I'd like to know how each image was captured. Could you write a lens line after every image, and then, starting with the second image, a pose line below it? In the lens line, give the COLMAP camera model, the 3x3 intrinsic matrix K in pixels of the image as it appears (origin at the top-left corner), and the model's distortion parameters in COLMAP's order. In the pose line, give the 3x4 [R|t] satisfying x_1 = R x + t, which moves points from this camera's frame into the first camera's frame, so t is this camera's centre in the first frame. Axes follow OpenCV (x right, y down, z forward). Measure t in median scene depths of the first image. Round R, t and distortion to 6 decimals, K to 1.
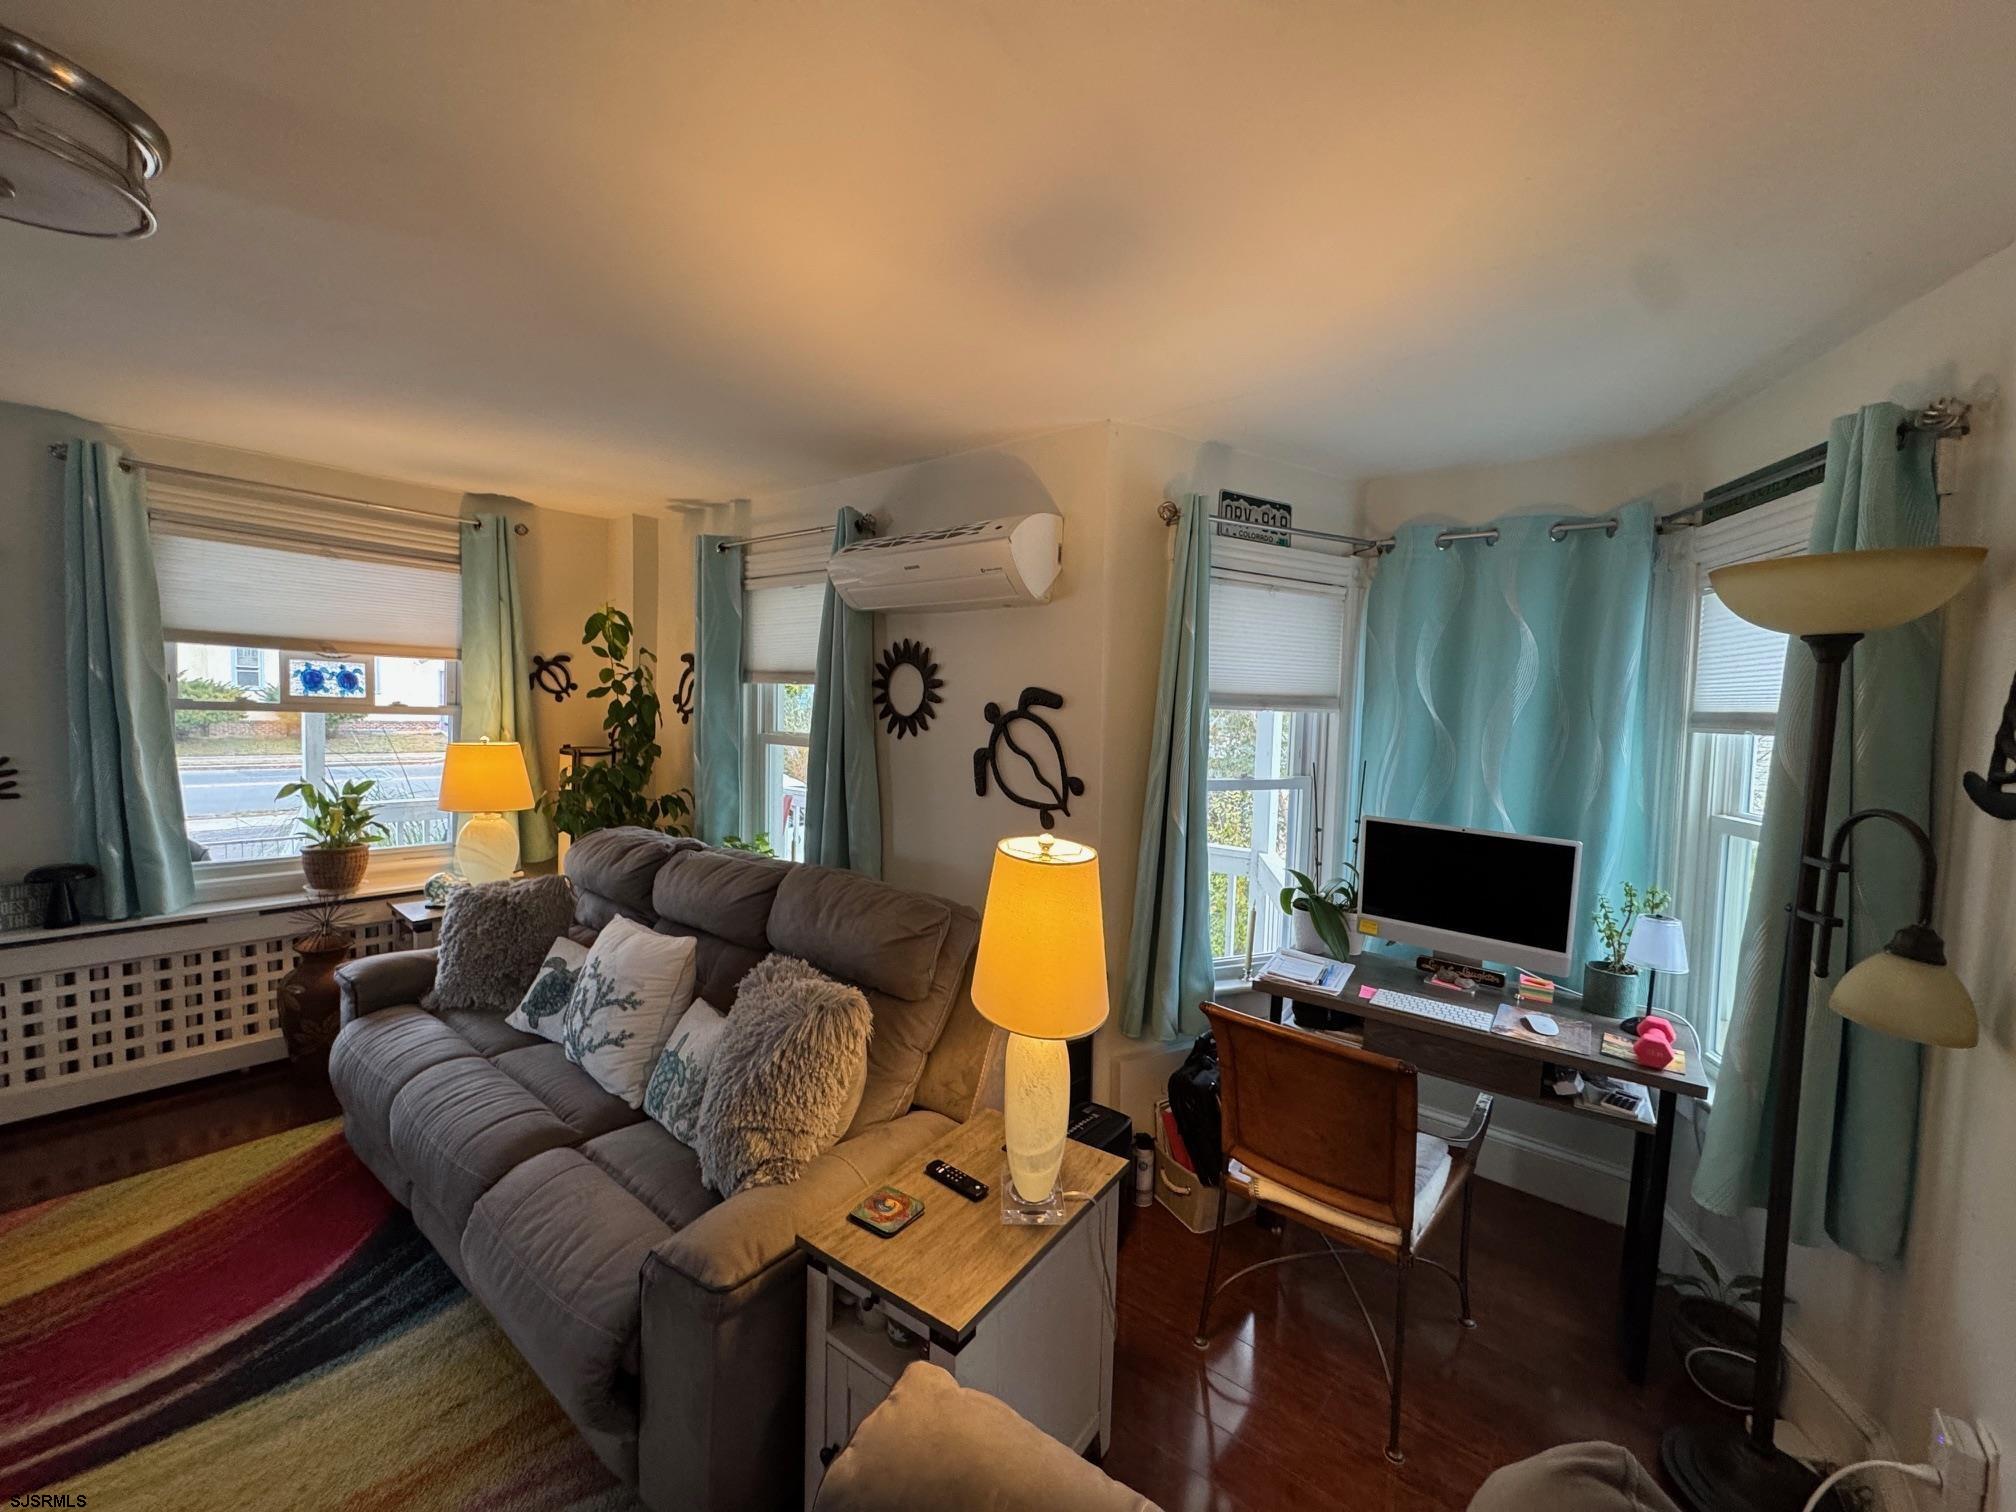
lens RADIAL K [[805.9, 0, 1014.6], [0, 805.9, 751.6], [0, 0, 1]] dist [-0.001188, -0.000090]
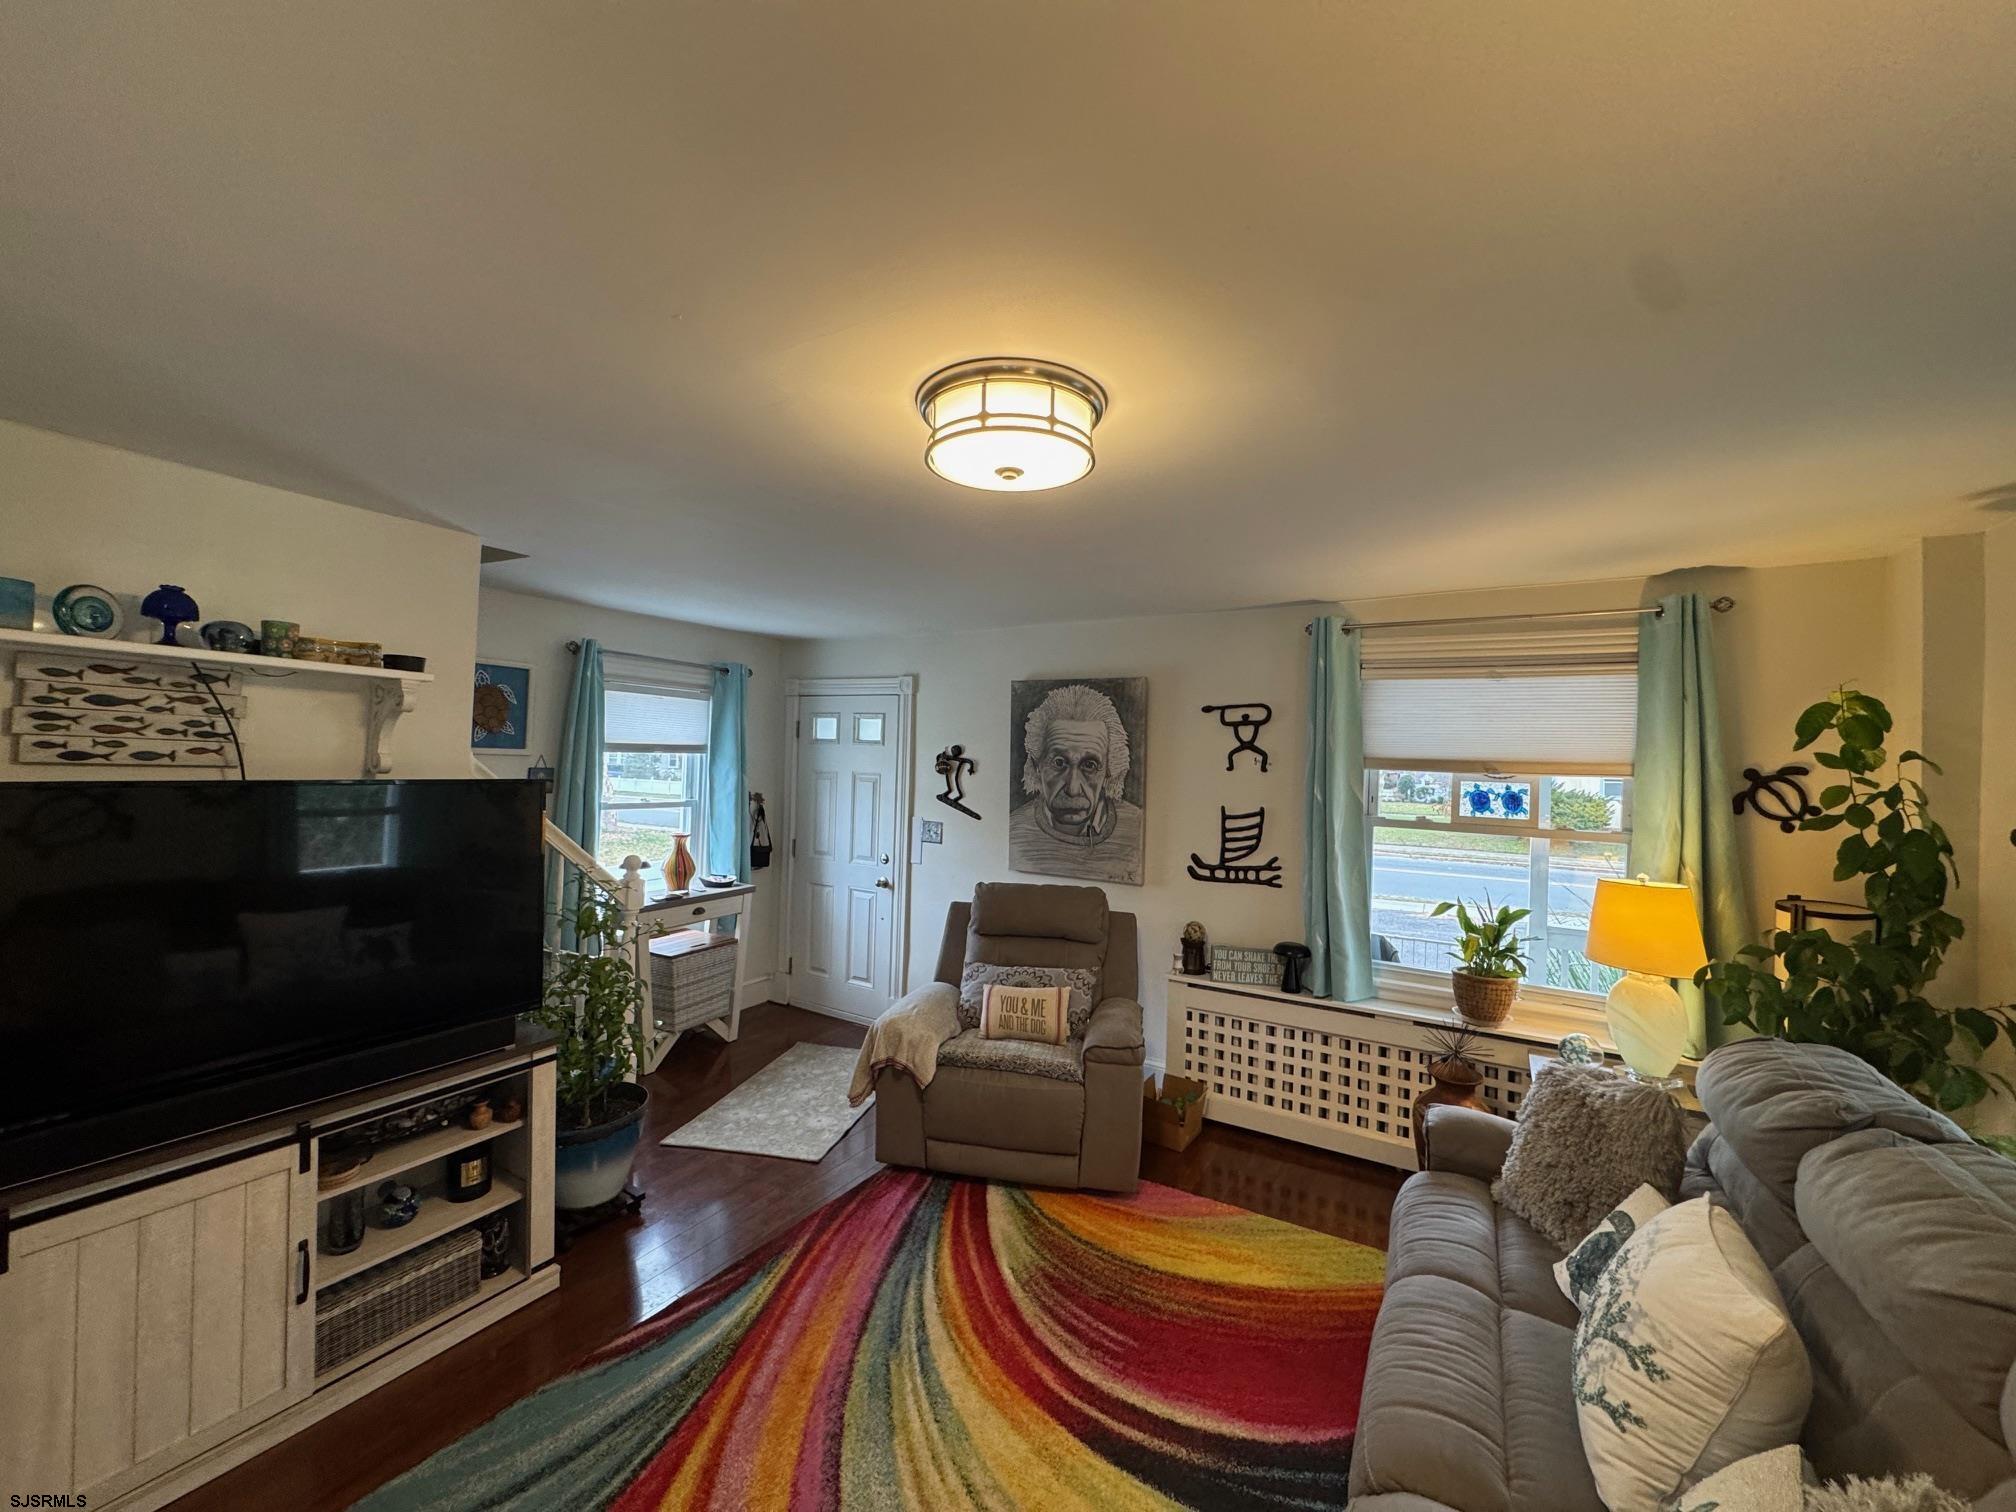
lens RADIAL K [[805.9, 0, 1011.1], [0, 805.9, 759.9], [0, 0, 1]] dist [-0.001188, -0.000090]
pose [[0.154025, -0.041261, -0.987205, 0.033190], [-0.083378, 0.995021, -0.054597, -0.036410], [0.984543, 0.090721, 0.149818, 0.269002]]
